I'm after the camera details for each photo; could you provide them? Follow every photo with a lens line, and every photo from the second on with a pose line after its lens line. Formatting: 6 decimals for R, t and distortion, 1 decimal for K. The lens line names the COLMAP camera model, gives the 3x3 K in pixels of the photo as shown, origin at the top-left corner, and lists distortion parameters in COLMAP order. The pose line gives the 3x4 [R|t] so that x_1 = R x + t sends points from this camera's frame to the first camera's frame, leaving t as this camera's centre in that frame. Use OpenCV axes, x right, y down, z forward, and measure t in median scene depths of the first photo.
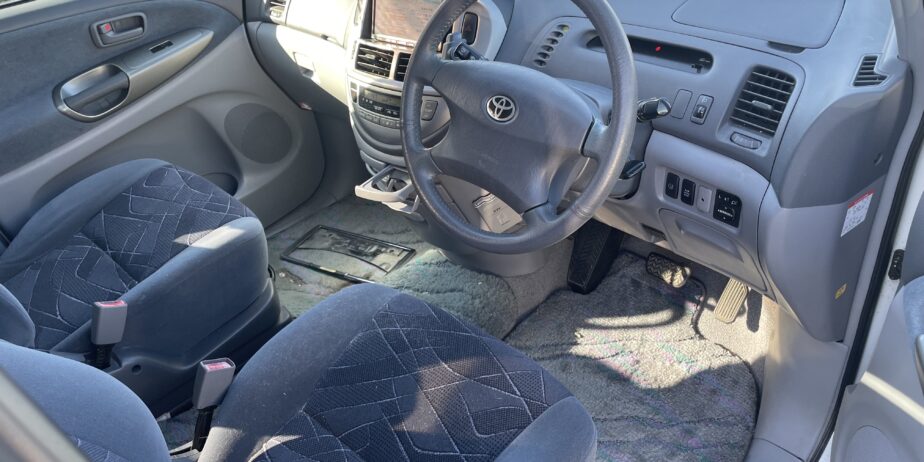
lens RADIAL K [[722.5, 0, 461.6], [0, 722.5, 223.2], [0, 0, 1]] dist [0.065584, -0.040745]
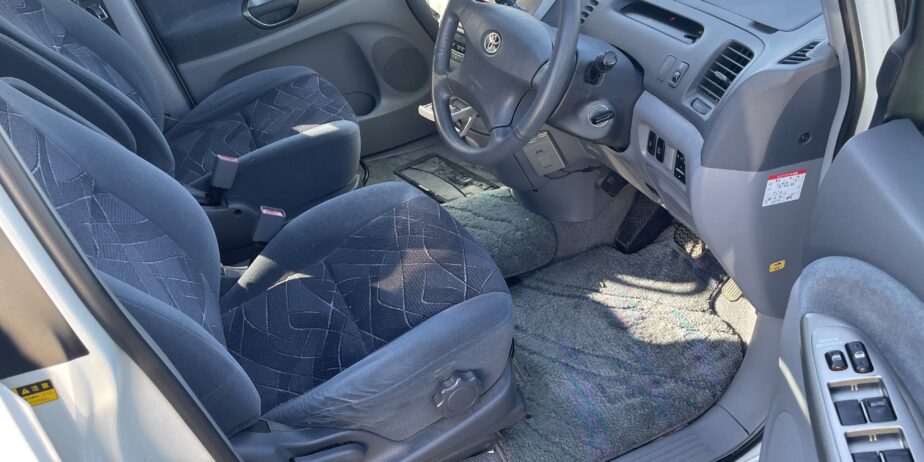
lens RADIAL K [[722.5, 0, 462.0], [0, 722.5, 235.2], [0, 0, 1]] dist [0.065584, -0.040745]
pose [[0.928496, 0.224664, -0.295671, 0.296365], [-0.212945, 0.974430, 0.071702, 0.052883], [0.304220, -0.003613, 0.952595, -0.115223]]
